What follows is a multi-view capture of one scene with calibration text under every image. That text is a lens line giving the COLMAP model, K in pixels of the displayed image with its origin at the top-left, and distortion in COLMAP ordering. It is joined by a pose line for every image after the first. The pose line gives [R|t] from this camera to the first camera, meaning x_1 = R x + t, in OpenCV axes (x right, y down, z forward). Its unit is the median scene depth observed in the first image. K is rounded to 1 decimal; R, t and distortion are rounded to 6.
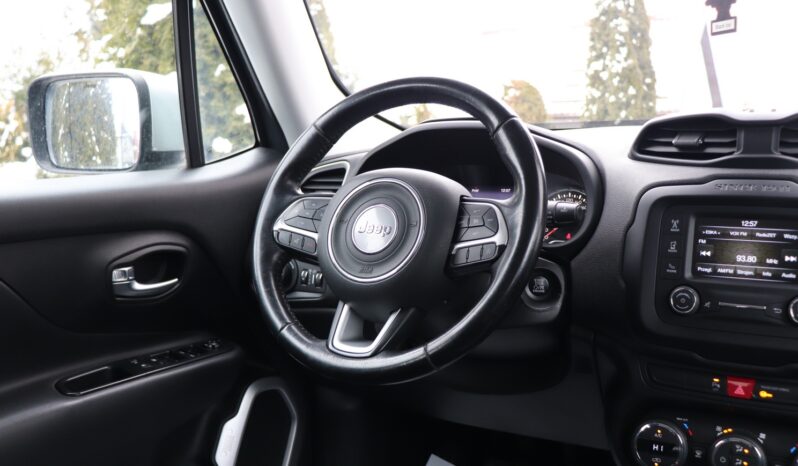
lens RADIAL K [[786.5, 0, 389.8], [0, 786.5, 232.3], [0, 0, 1]] dist [-0.131926, 0.175651]
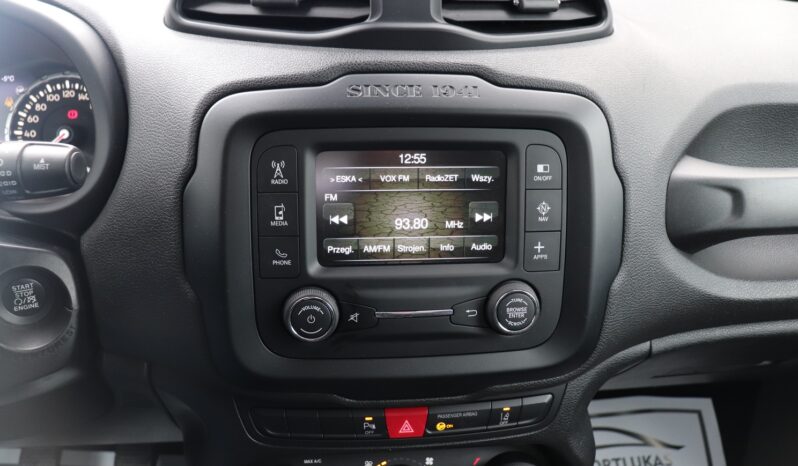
lens RADIAL K [[653.7, 0, 391.9], [0, 653.7, 232.6], [0, 0, 1]] dist [-0.173228, 0.129024]
pose [[0.797877, -0.205030, 0.566881, 0.182309], [0.039650, 0.956195, 0.290032, -0.091569], [-0.601515, -0.208933, 0.771056, 0.630759]]
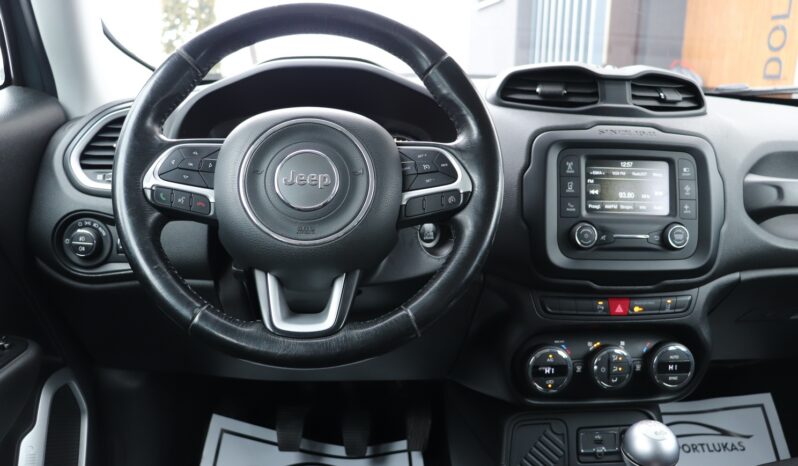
lens RADIAL K [[661.4, 0, 395.1], [0, 661.4, 231.2], [0, 0, 1]] dist [-0.177109, 0.161930]
pose [[0.812155, -0.079576, 0.577989, -0.368436], [0.034571, 0.995478, 0.088478, -0.009189], [-0.582416, -0.051877, 0.811234, 0.402620]]
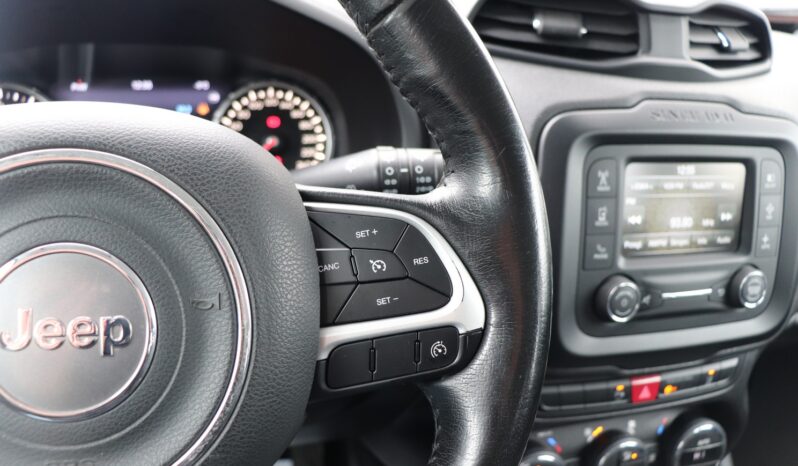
lens RADIAL K [[653.7, 0, 391.9], [0, 653.7, 232.6], [0, 0, 1]] dist [-0.173228, 0.129024]
pose [[0.672815, -0.213384, 0.708369, -0.103754], [0.005330, 0.958874, 0.283782, -0.113387], [-0.739791, -0.187157, 0.646282, 0.801579]]
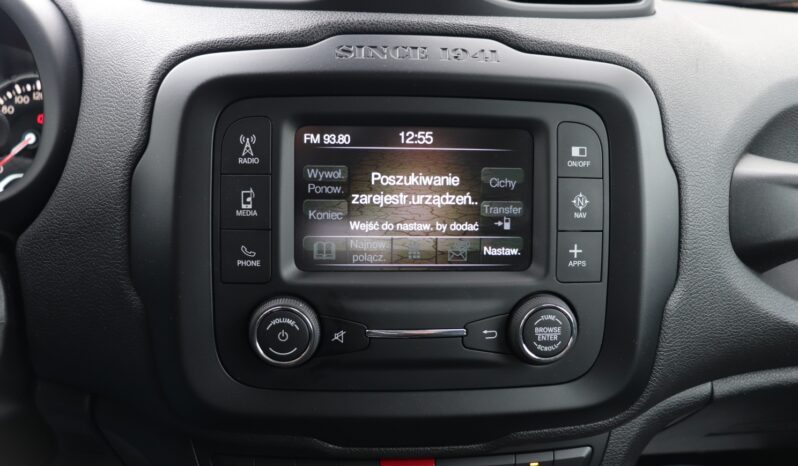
lens RADIAL K [[653.7, 0, 391.9], [0, 653.7, 232.6], [0, 0, 1]] dist [-0.173228, 0.129024]
pose [[0.818061, -0.133655, 0.559386, 0.238005], [0.034791, 0.982342, 0.183832, -0.025743], [-0.574078, -0.130925, 0.808266, 0.687346]]
